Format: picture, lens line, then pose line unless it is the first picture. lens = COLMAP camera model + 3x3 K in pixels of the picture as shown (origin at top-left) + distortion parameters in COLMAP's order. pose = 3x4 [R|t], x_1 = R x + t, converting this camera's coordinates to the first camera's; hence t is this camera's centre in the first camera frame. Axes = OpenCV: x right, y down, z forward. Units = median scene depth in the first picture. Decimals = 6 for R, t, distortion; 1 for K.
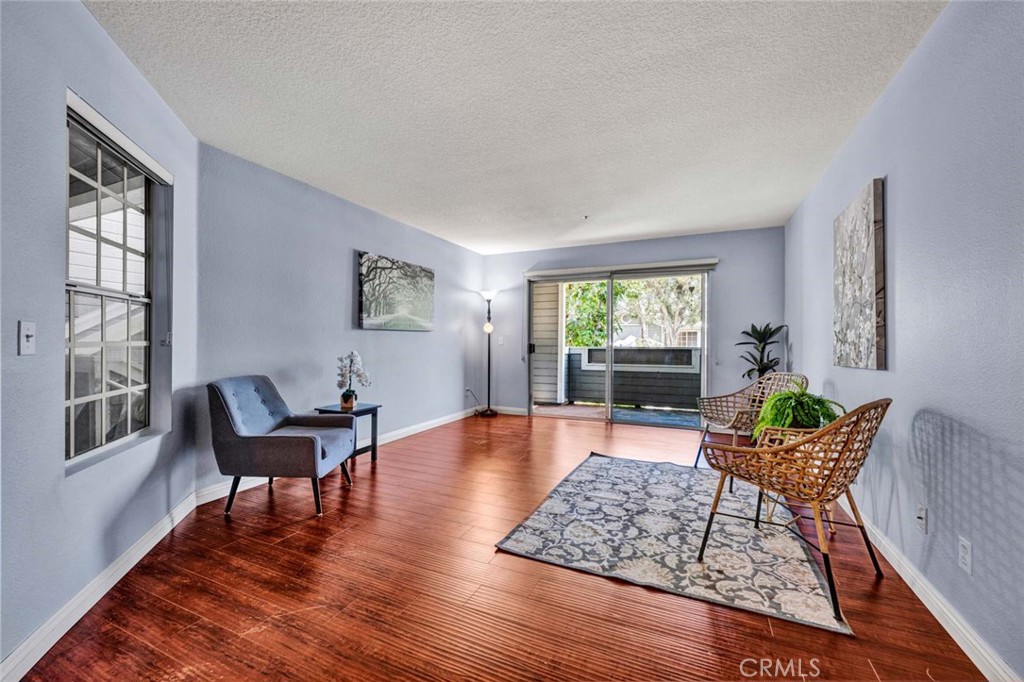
lens RADIAL K [[392.7, 0, 511.7], [0, 392.7, 318.6], [0, 0, 1]] dist [-0.000224, 0.000074]
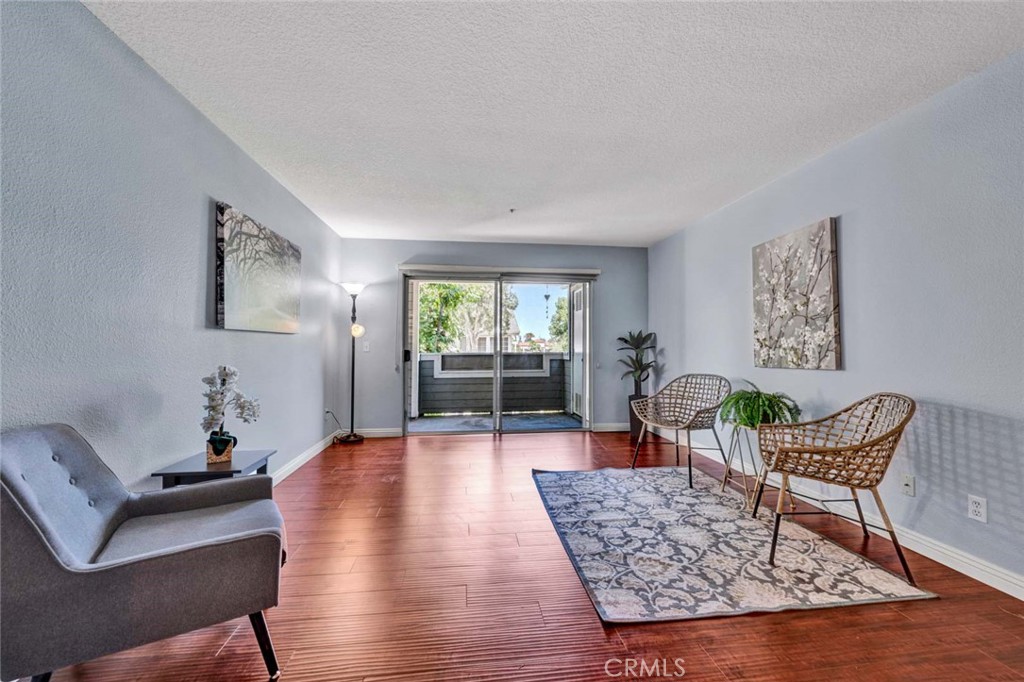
lens RADIAL K [[400.5, 0, 501.4], [0, 400.5, 319.3], [0, 0, 1]] dist [0.007076, -0.000048]
pose [[0.853580, 0.032054, 0.519974, -0.373865], [-0.027163, 0.999486, -0.017024, 0.011885], [-0.520253, 0.000408, 0.854012, 0.263774]]
